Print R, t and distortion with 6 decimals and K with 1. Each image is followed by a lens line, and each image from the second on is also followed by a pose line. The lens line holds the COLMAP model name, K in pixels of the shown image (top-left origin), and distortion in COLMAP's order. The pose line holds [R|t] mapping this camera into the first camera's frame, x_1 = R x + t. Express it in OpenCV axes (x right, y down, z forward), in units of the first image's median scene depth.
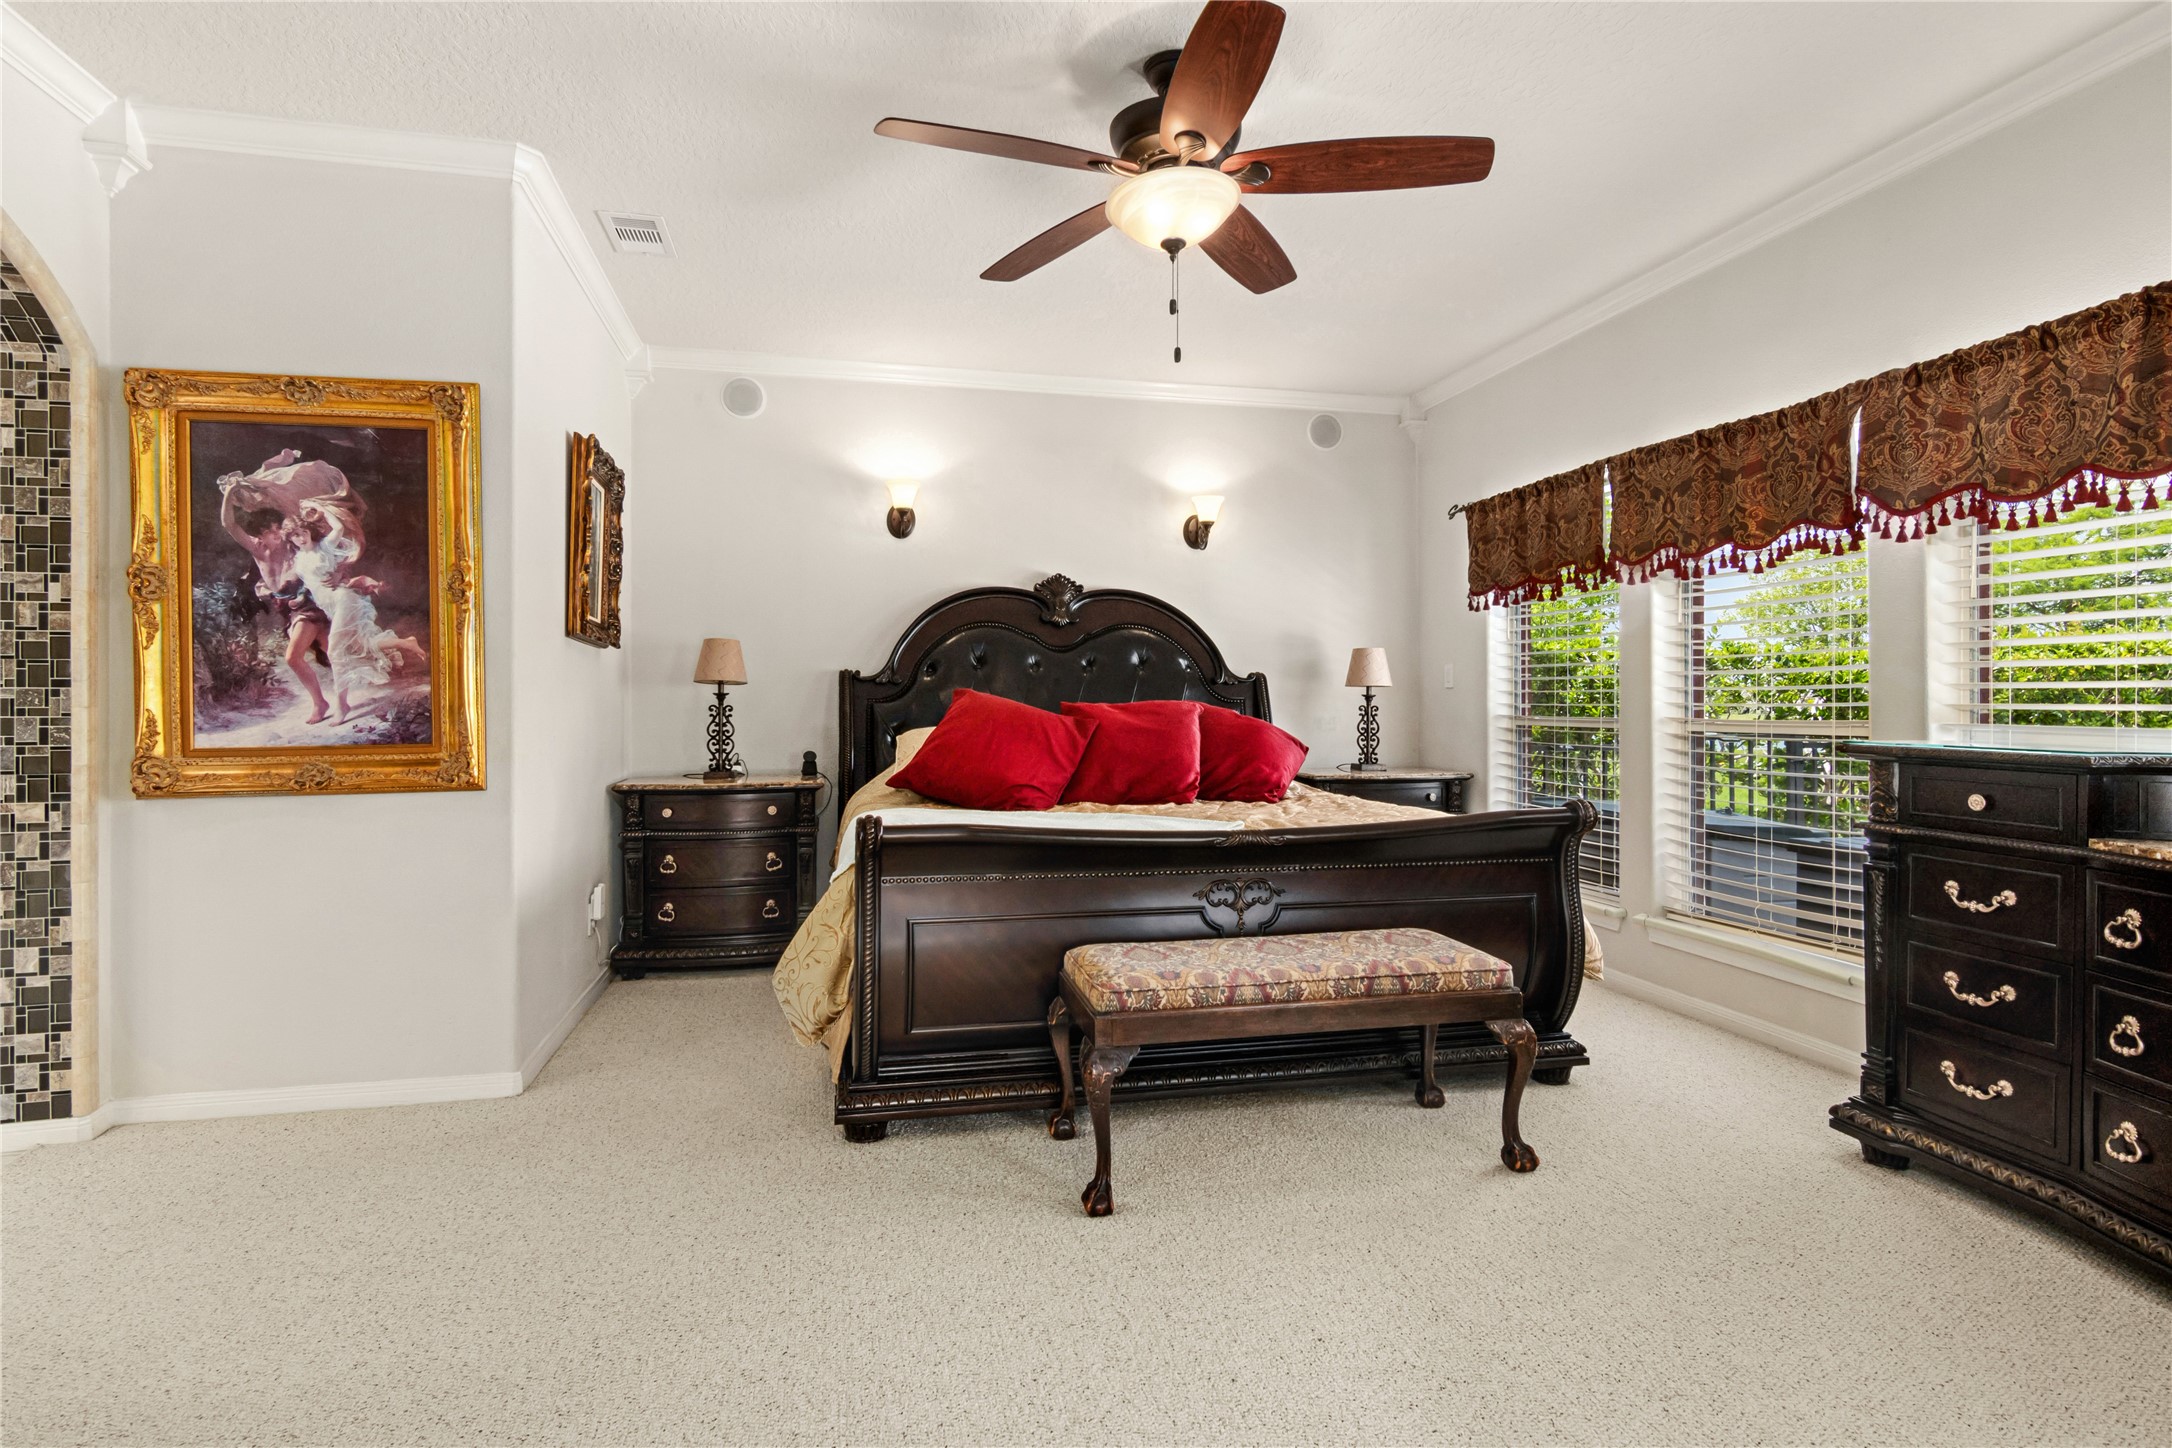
lens RADIAL K [[1116.0, 0, 1108.5], [0, 1116.0, 716.6], [0, 0, 1]] dist [-0.002013, 0.001757]
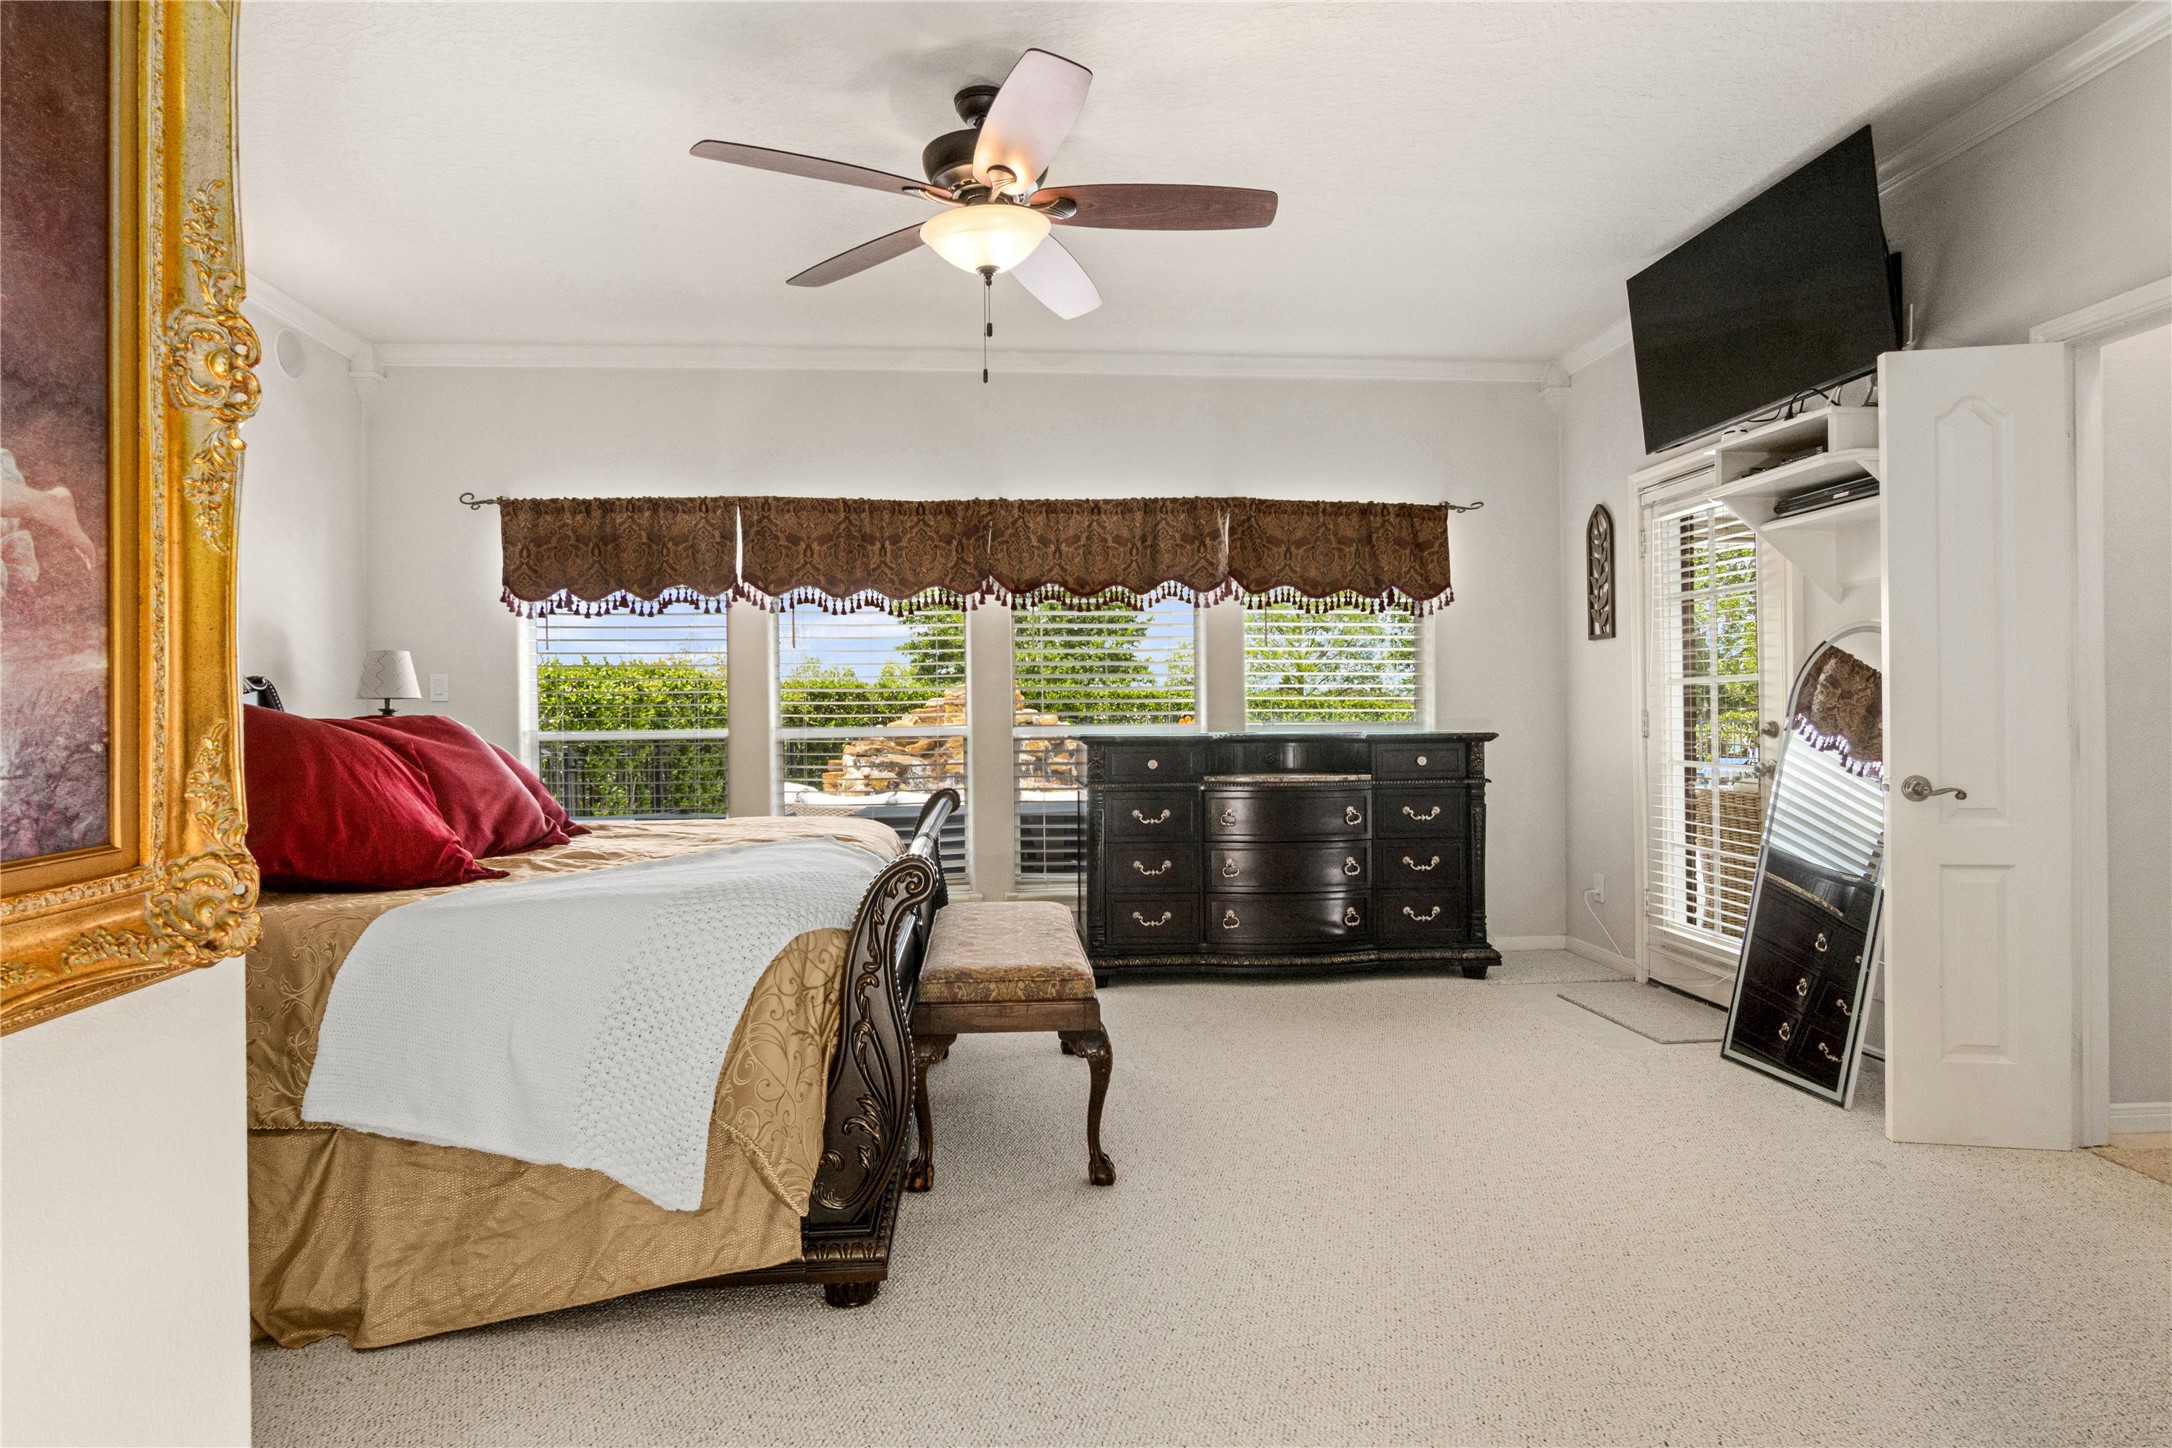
lens RADIAL K [[1116.0, 0, 1108.5], [0, 1116.0, 716.6], [0, 0, 1]] dist [-0.002013, 0.001757]
pose [[0.142789, -0.004240, 0.989744, -0.767183], [0.024811, 0.999692, 0.000703, -0.002828], [-0.989442, 0.024456, 0.142850, 0.595786]]
